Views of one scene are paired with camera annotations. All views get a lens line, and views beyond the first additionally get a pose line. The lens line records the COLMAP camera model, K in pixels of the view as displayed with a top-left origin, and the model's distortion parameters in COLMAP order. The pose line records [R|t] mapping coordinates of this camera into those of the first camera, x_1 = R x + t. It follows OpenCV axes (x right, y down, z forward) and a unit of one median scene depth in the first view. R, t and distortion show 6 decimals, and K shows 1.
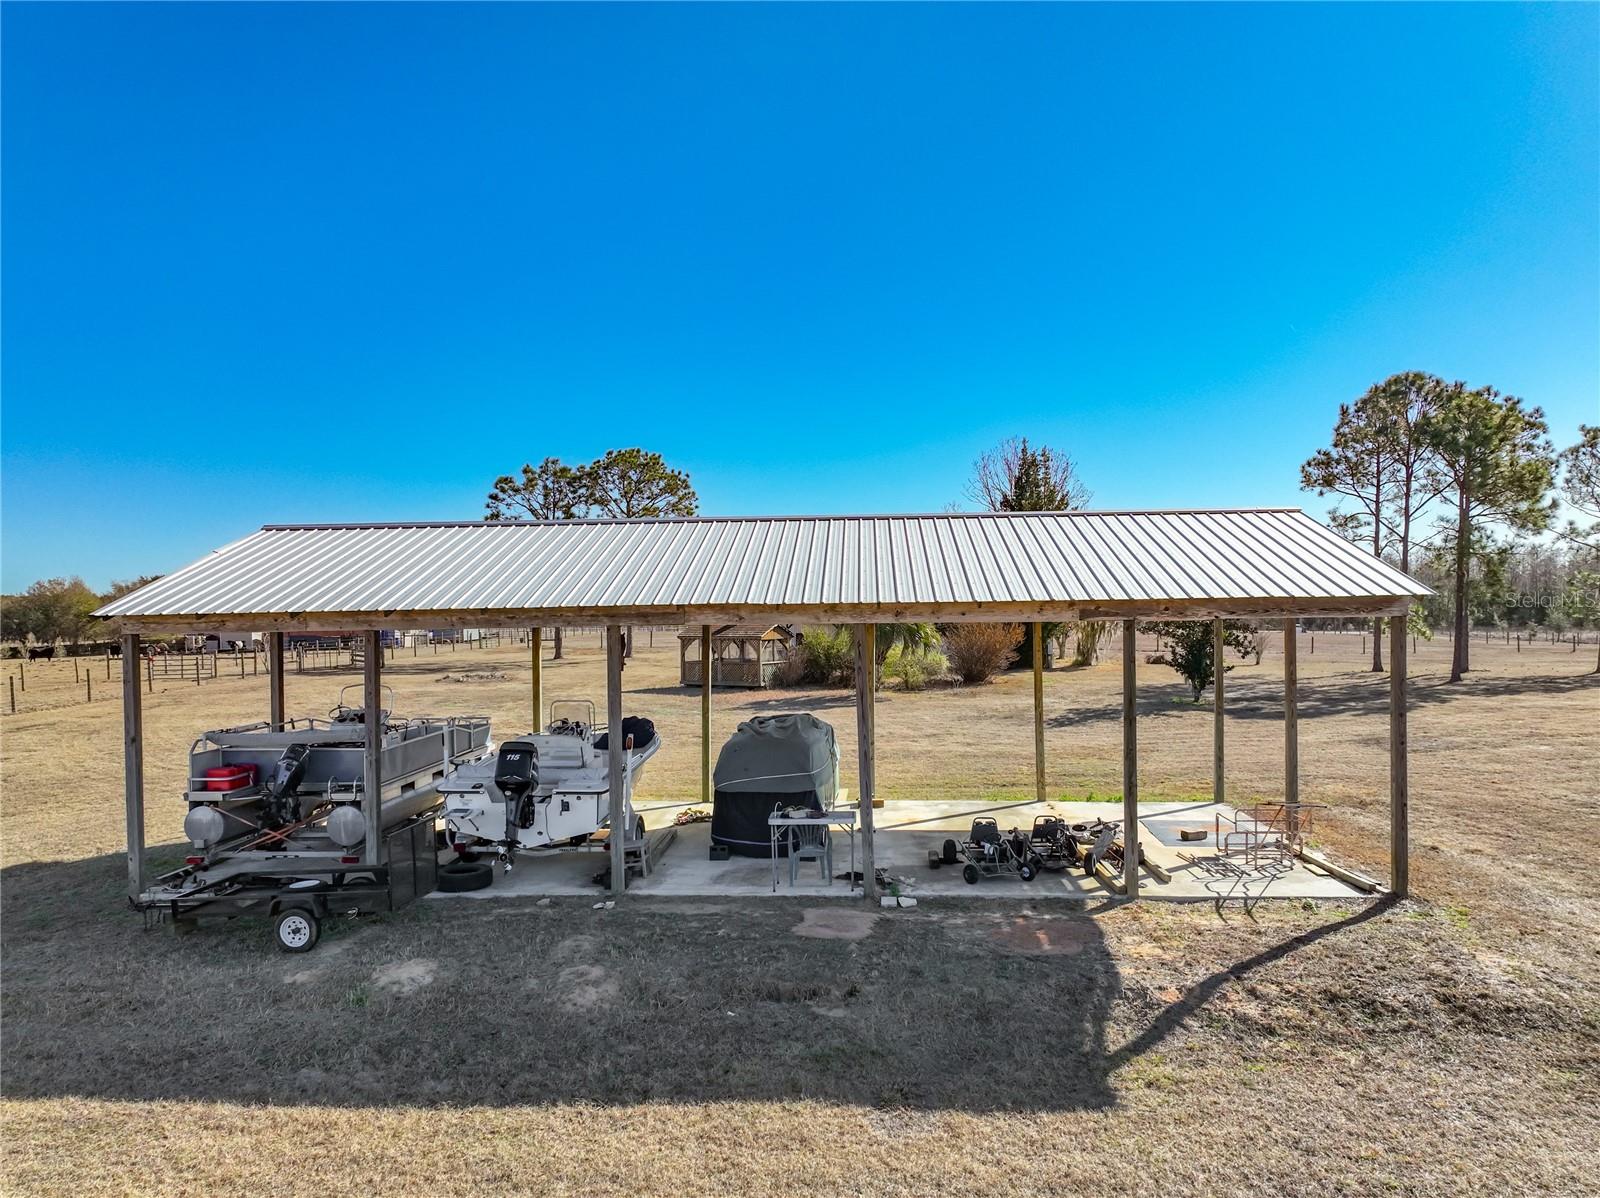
lens RADIAL K [[1138.5, 0, 800.6], [0, 1138.5, 643.0], [0, 0, 1]] dist [-0.003723, 0.008890]
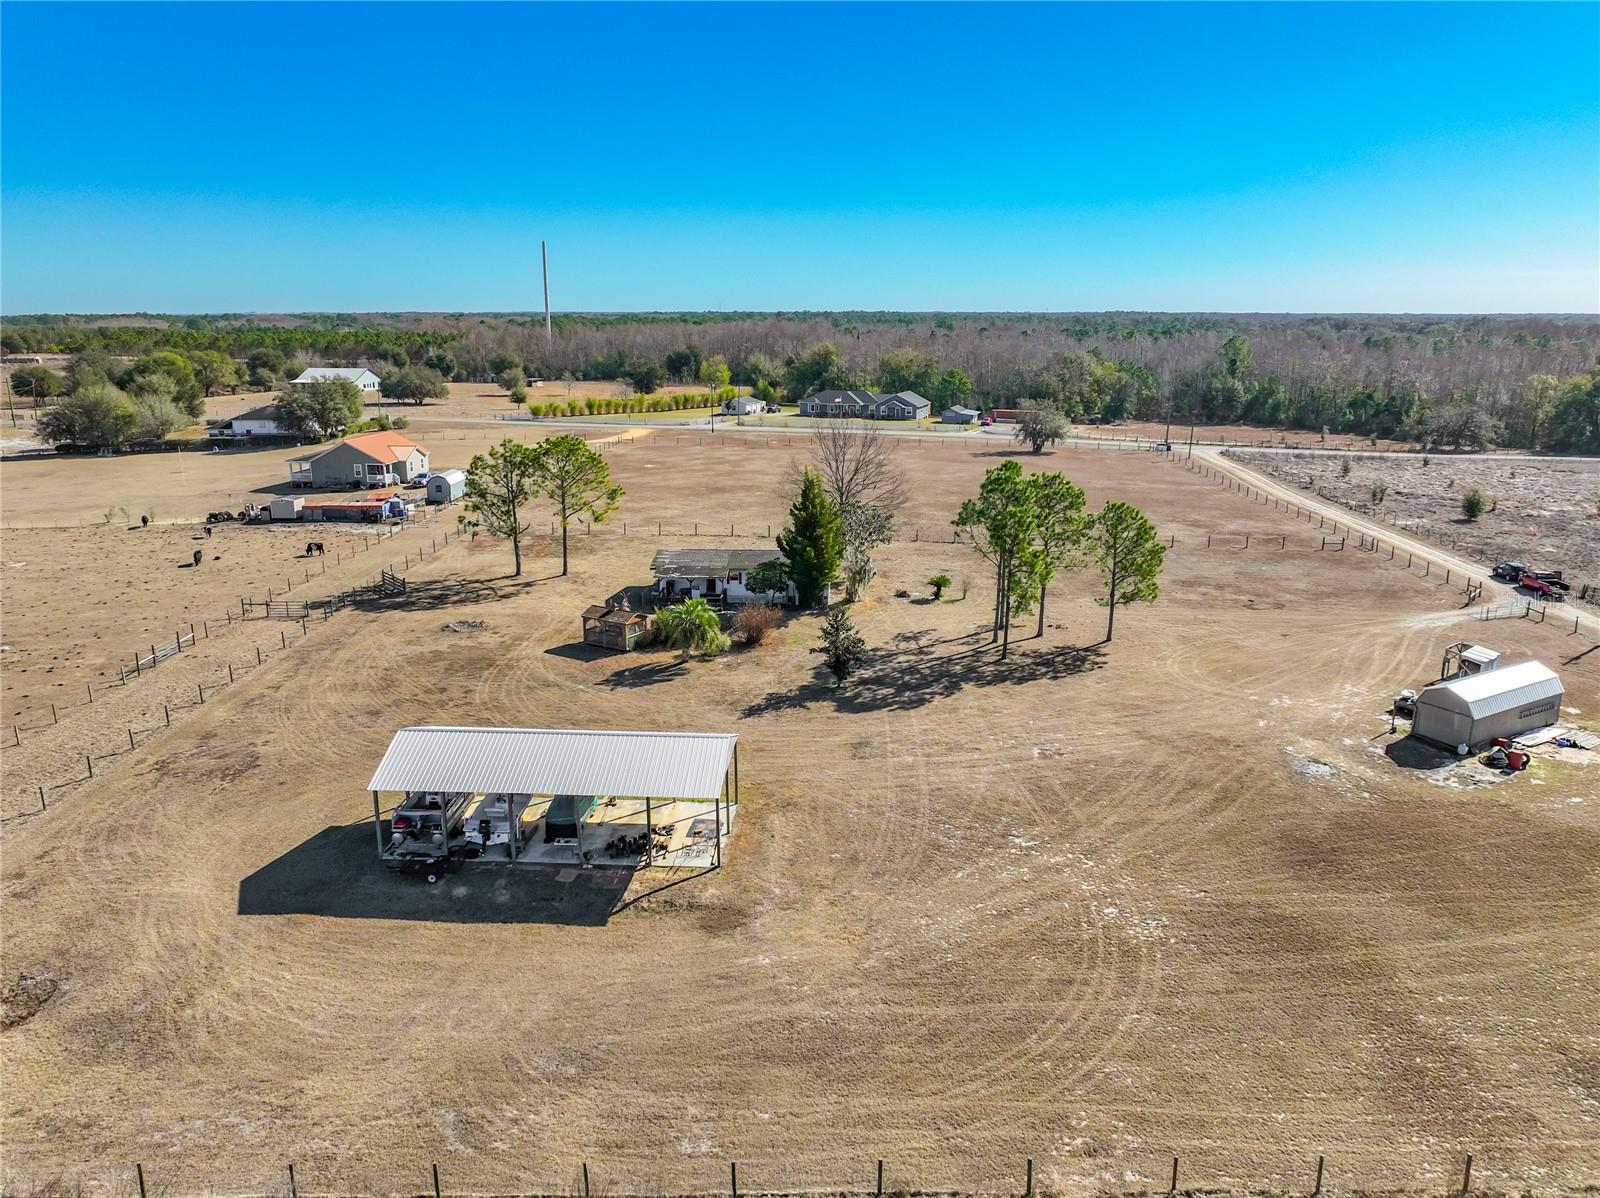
lens RADIAL K [[1156.5, 0, 800.0], [0, 1156.5, 599.0], [0, 0, 1]] dist [-0.038277, -0.001474]
pose [[0.999919, 0.009657, 0.008298, 0.640038], [-0.011204, 0.976977, 0.213051, -1.244186], [-0.006049, -0.213127, 0.977006, -2.169276]]
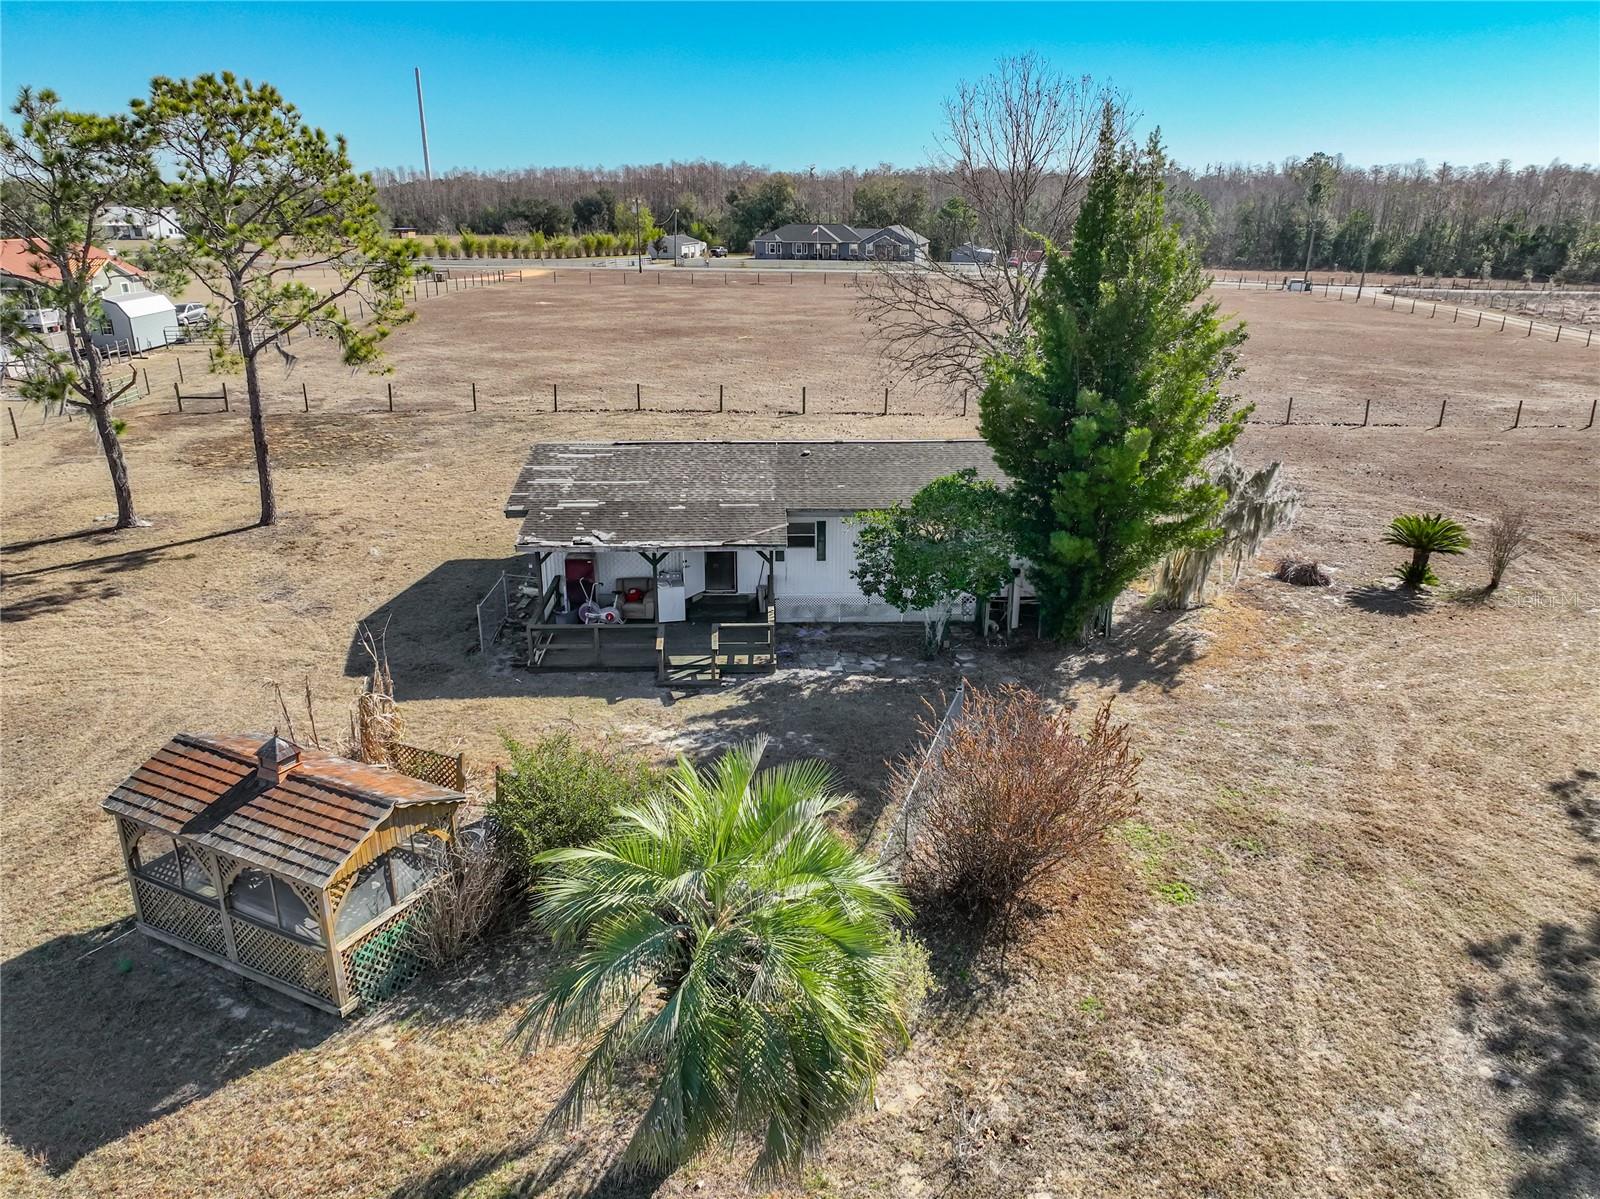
lens RADIAL K [[1138.5, 0, 800.6], [0, 1138.5, 643.5], [0, 0, 1]] dist [-0.003723, 0.008890]
pose [[0.996917, -0.015689, 0.076880, 0.206154], [-0.011343, 0.940700, 0.339051, -0.495351], [-0.077640, -0.338878, 0.937621, 2.107626]]
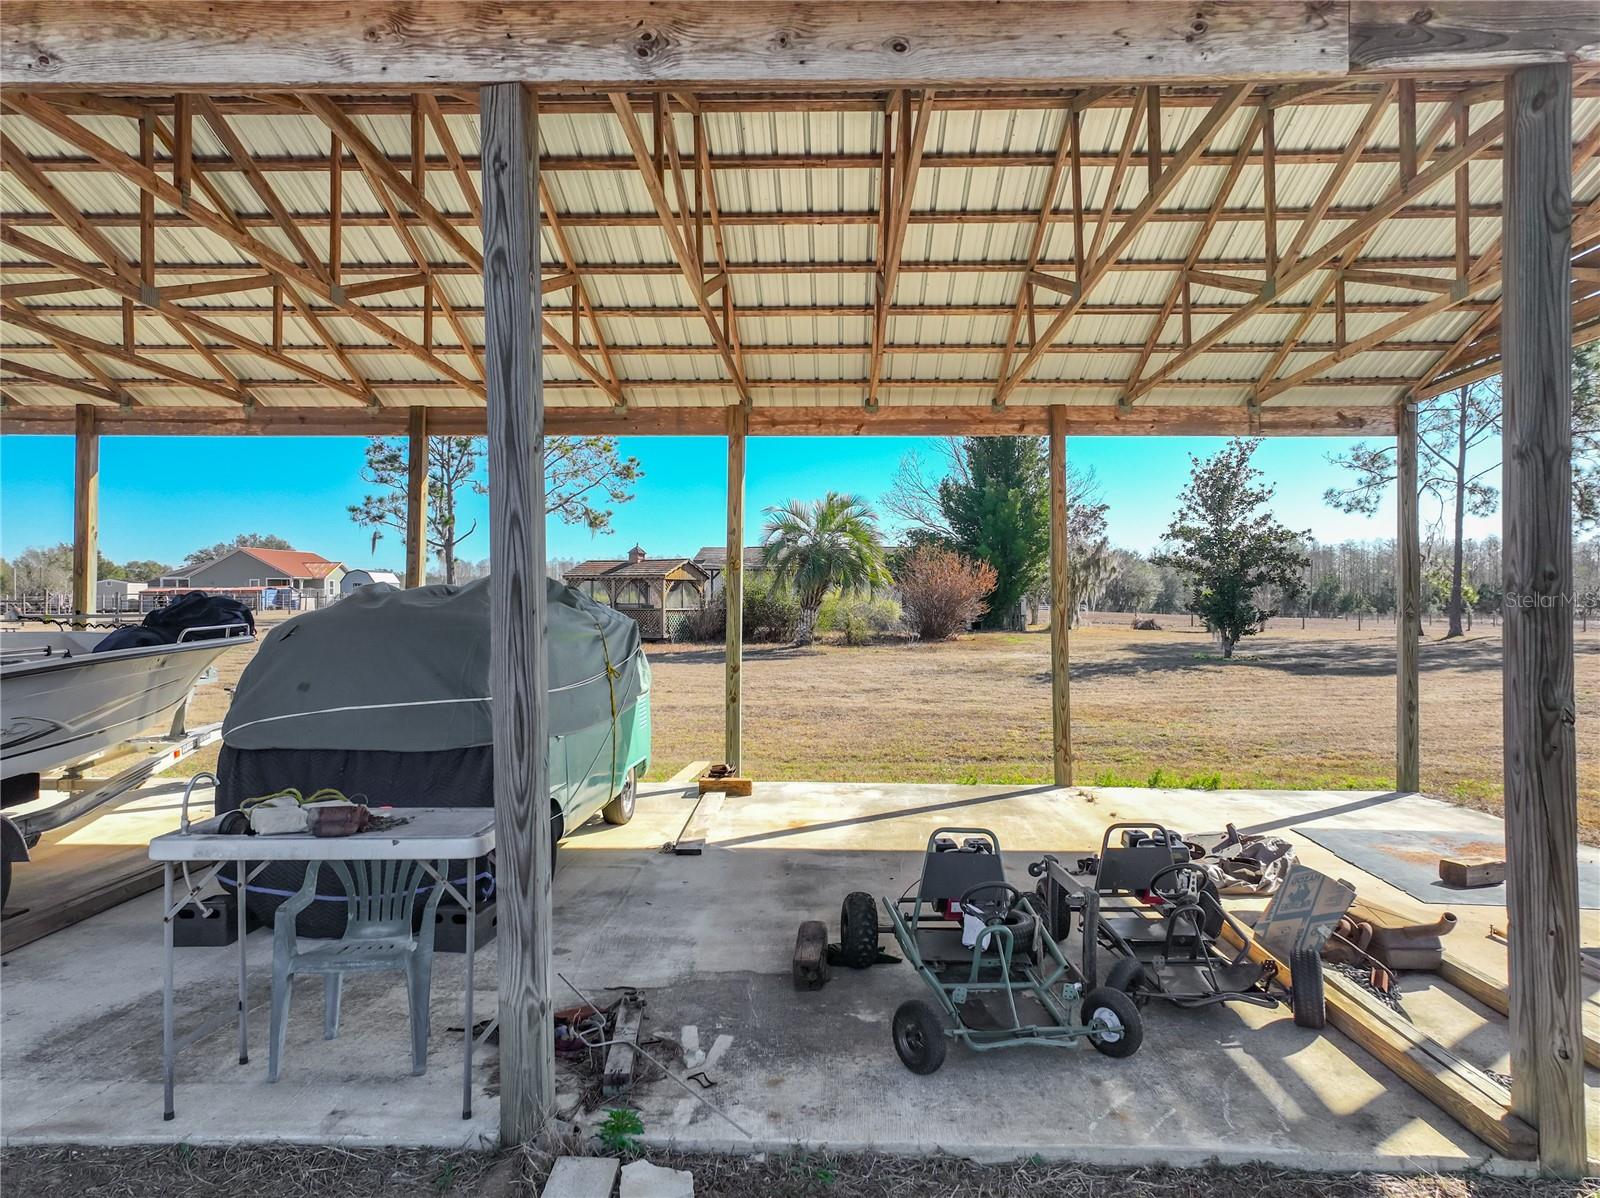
lens RADIAL K [[1120.4, 0, 804.9], [0, 1120.4, 584.0], [0, 0, 1]] dist [-0.001129, 0.002323]
pose [[0.999227, 0.015884, 0.035948, 0.098732], [-0.014355, 0.998998, -0.042392, 0.092771], [-0.036586, 0.041843, 0.998454, 0.647788]]
